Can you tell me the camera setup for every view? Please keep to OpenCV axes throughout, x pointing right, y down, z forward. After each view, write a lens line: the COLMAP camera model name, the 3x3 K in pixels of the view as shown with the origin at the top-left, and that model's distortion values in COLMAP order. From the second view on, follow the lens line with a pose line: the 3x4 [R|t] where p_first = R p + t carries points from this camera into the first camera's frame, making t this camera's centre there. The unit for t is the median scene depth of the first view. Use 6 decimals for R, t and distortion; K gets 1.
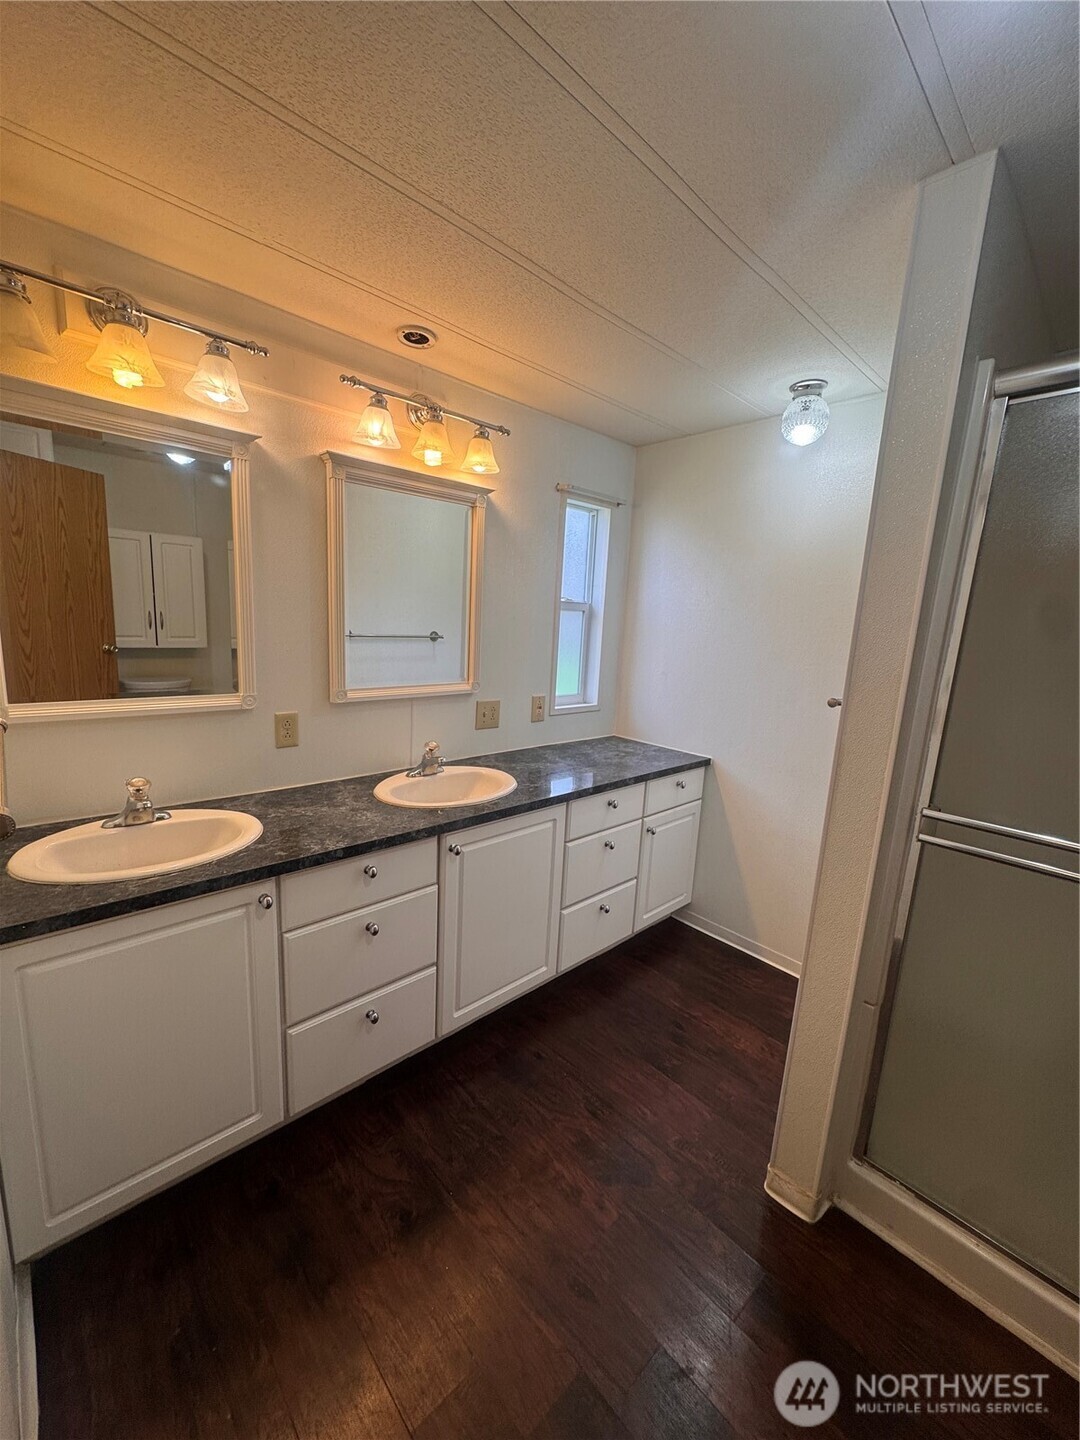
lens RADIAL K [[570.5, 0, 540.8], [0, 570.5, 720.2], [0, 0, 1]] dist [-0.002587, 0.000774]
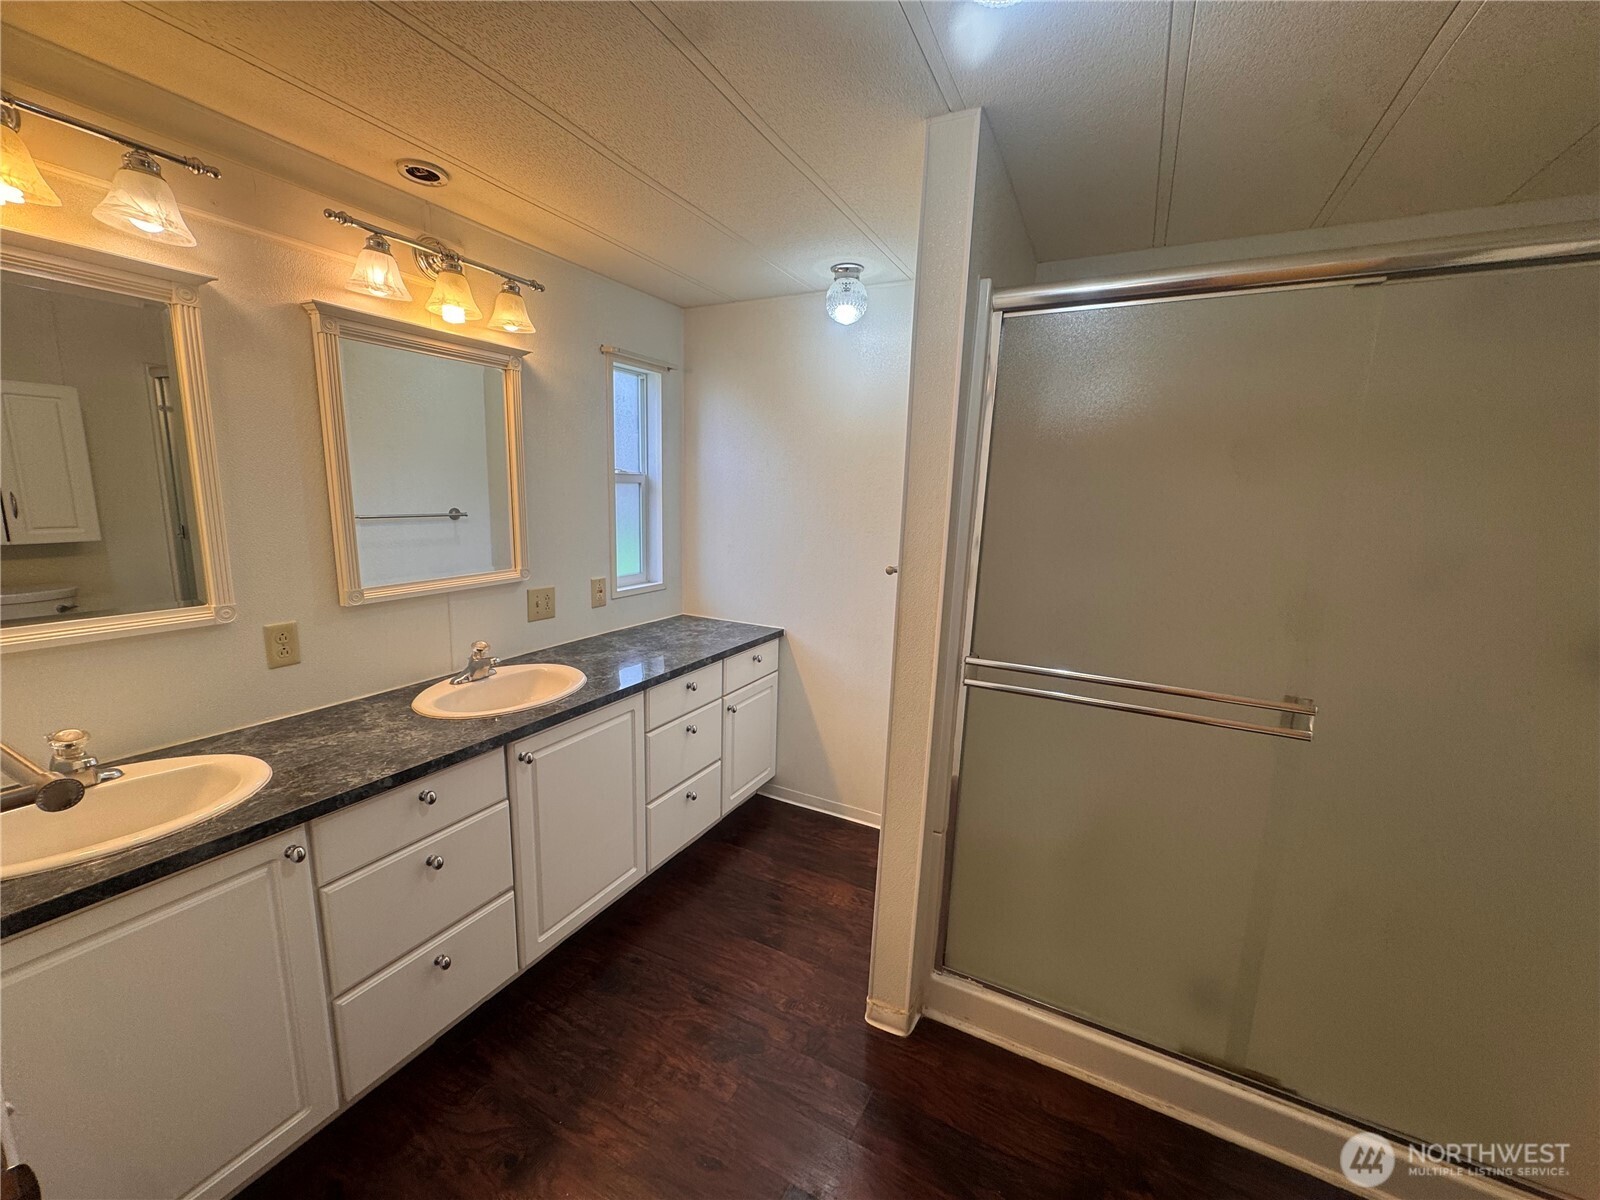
lens RADIAL K [[633.9, 0, 798.8], [0, 633.9, 602.4], [0, 0, 1]] dist [-0.002587, 0.000774]
pose [[0.943037, -0.080560, 0.322787, -0.048098], [0.075331, 0.996746, 0.028679, -0.015220], [-0.324047, -0.002729, 0.946037, -0.089176]]
